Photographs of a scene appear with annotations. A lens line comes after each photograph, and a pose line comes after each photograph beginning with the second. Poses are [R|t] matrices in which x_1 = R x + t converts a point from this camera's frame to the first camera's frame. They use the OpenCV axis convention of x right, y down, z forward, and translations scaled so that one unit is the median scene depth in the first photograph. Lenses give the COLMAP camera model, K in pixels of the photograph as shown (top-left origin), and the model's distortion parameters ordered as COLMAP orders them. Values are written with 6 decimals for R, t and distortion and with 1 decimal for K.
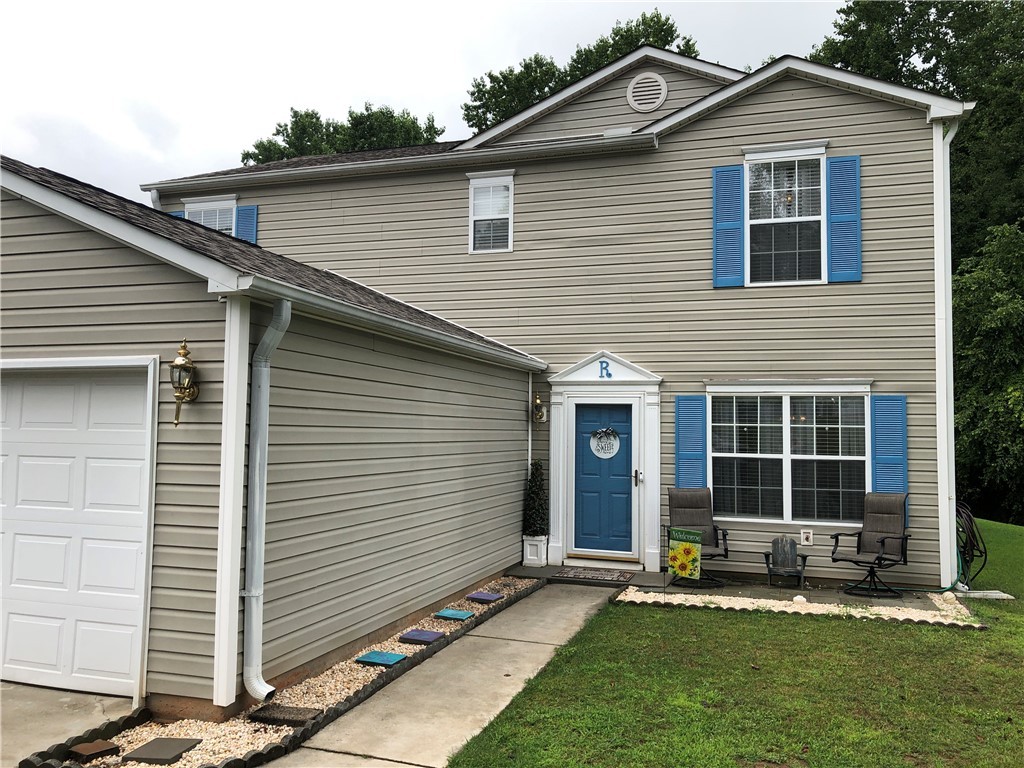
lens RADIAL K [[842.9, 0, 512.0], [0, 842.9, 384.0], [0, 0, 1]] dist [0.015897, -0.001589]
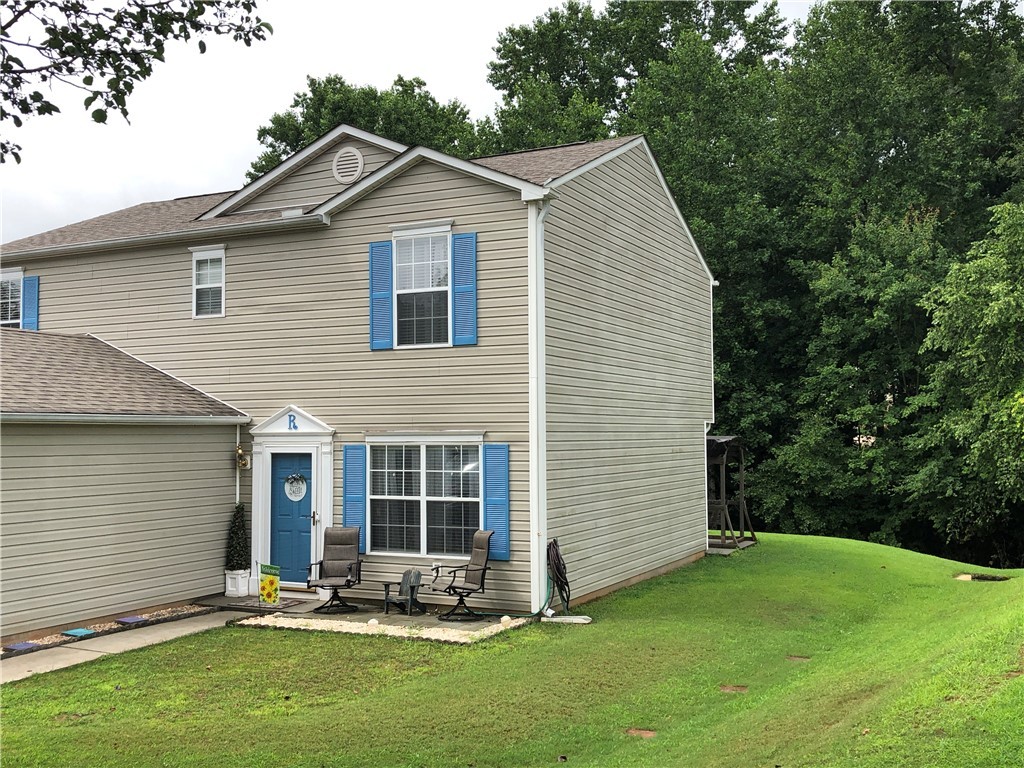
lens RADIAL K [[1047.4, 0, 512.0], [0, 1047.4, 384.0], [0, 0, 1]] dist [0.174986, -0.576081]
pose [[0.990110, -0.027804, -0.137514, 0.610834], [0.028862, 0.999567, 0.005703, -0.069651], [0.137296, -0.009616, 0.990483, -0.370456]]
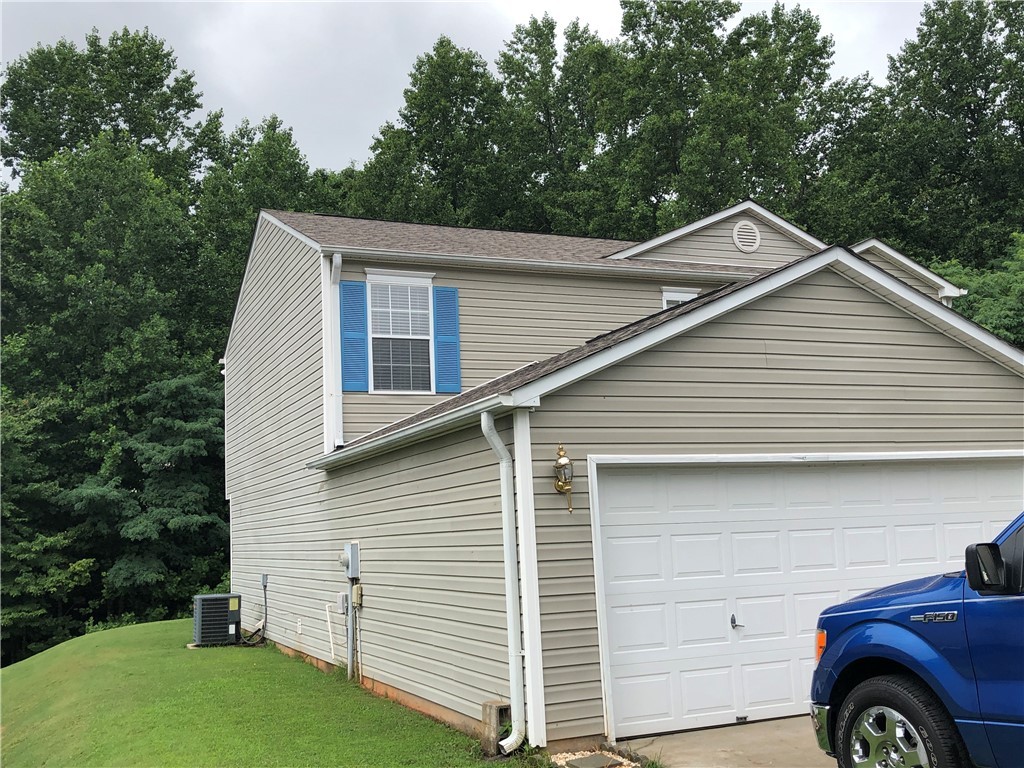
lens RADIAL K [[1047.4, 0, 512.0], [0, 1047.4, 384.0], [0, 0, 1]] dist [0.174986, -0.576081]
pose [[0.744014, 0.034052, 0.667296, -0.485634], [0.006425, 0.998290, -0.058107, -0.045673], [-0.668134, 0.047520, 0.742522, -0.136619]]
